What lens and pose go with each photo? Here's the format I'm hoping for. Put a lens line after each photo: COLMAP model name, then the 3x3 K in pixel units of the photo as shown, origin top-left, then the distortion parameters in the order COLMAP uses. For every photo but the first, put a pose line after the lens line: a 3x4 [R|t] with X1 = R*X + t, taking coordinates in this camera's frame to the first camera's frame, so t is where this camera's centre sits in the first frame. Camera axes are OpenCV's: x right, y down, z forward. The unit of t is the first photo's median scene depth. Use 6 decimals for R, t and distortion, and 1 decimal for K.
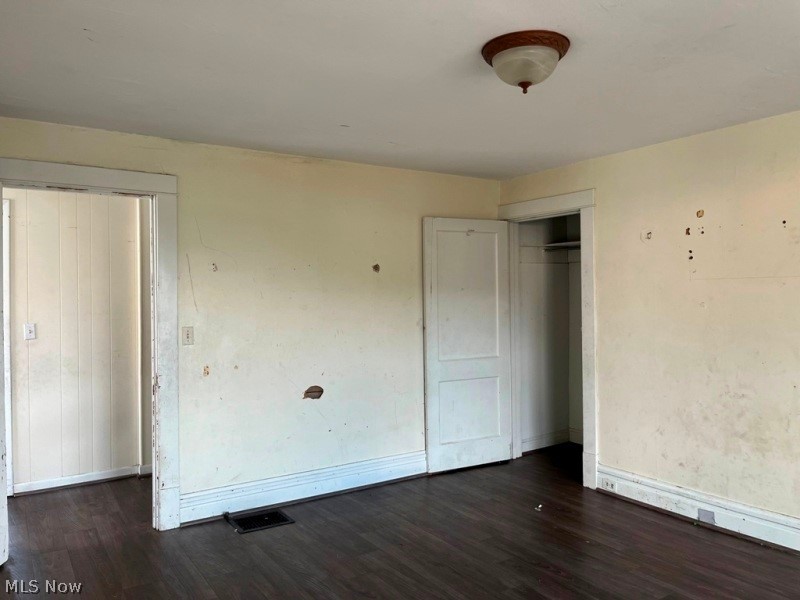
lens RADIAL K [[607.6, 0, 397.0], [0, 607.6, 296.9], [0, 0, 1]] dist [0.036773, -0.057239]
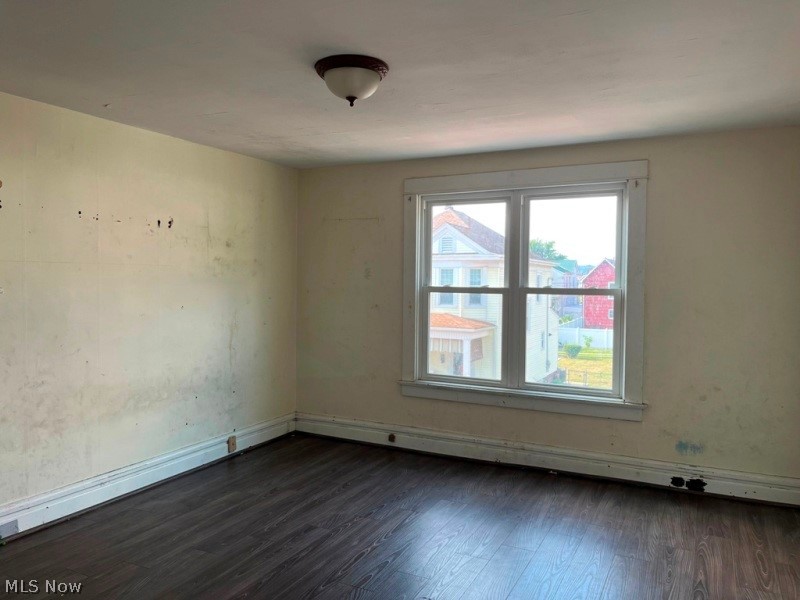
lens RADIAL K [[607.6, 0, 396.0], [0, 607.6, 296.2], [0, 0, 1]] dist [0.036773, -0.057239]
pose [[-0.496843, -0.019267, 0.867626, -0.521636], [-0.001154, 0.999767, 0.021540, 0.001746], [-0.867840, 0.009701, -0.496750, 0.930852]]
